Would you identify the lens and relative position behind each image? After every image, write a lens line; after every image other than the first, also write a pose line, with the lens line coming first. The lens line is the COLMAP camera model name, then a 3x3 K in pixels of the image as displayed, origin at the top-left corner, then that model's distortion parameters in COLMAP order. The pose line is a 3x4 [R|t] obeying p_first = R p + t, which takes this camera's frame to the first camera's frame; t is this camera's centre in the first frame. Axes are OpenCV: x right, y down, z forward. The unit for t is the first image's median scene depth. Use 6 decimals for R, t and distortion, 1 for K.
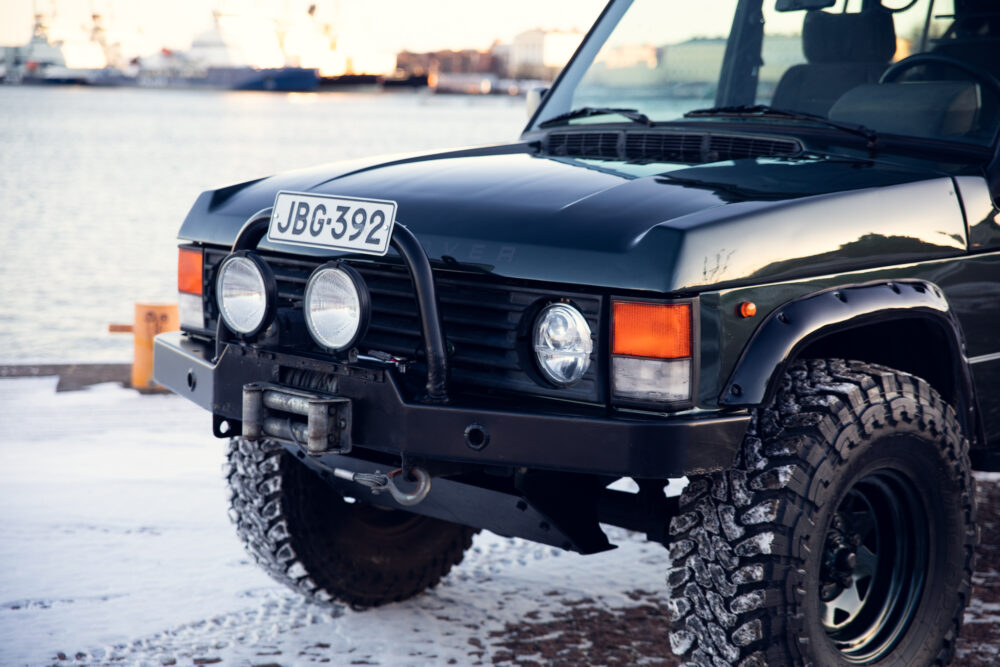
lens RADIAL K [[1809.9, 0, 497.6], [0, 1809.9, 337.1], [0, 0, 1]] dist [0.248713, 0.000000]
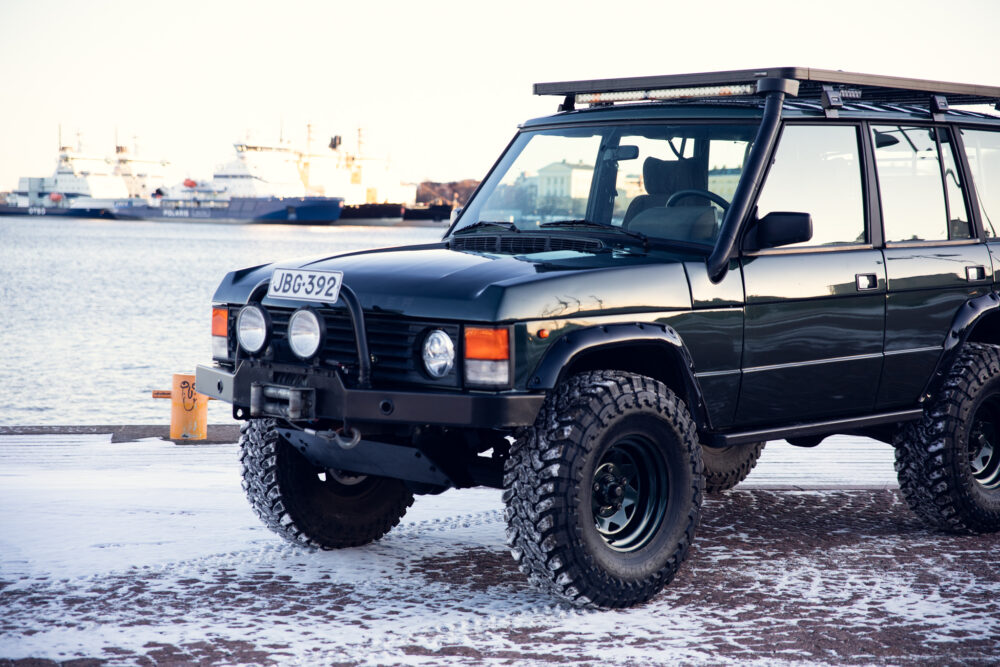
lens RADIAL K [[1809.9, 0, 497.2], [0, 1809.9, 340.6], [0, 0, 1]] dist [0.248713, 0.000000]
pose [[0.999935, 0.004222, -0.010554, 0.104428], [-0.004940, 0.997612, -0.068895, 0.103563], [0.010238, 0.068942, 0.997568, -0.673359]]
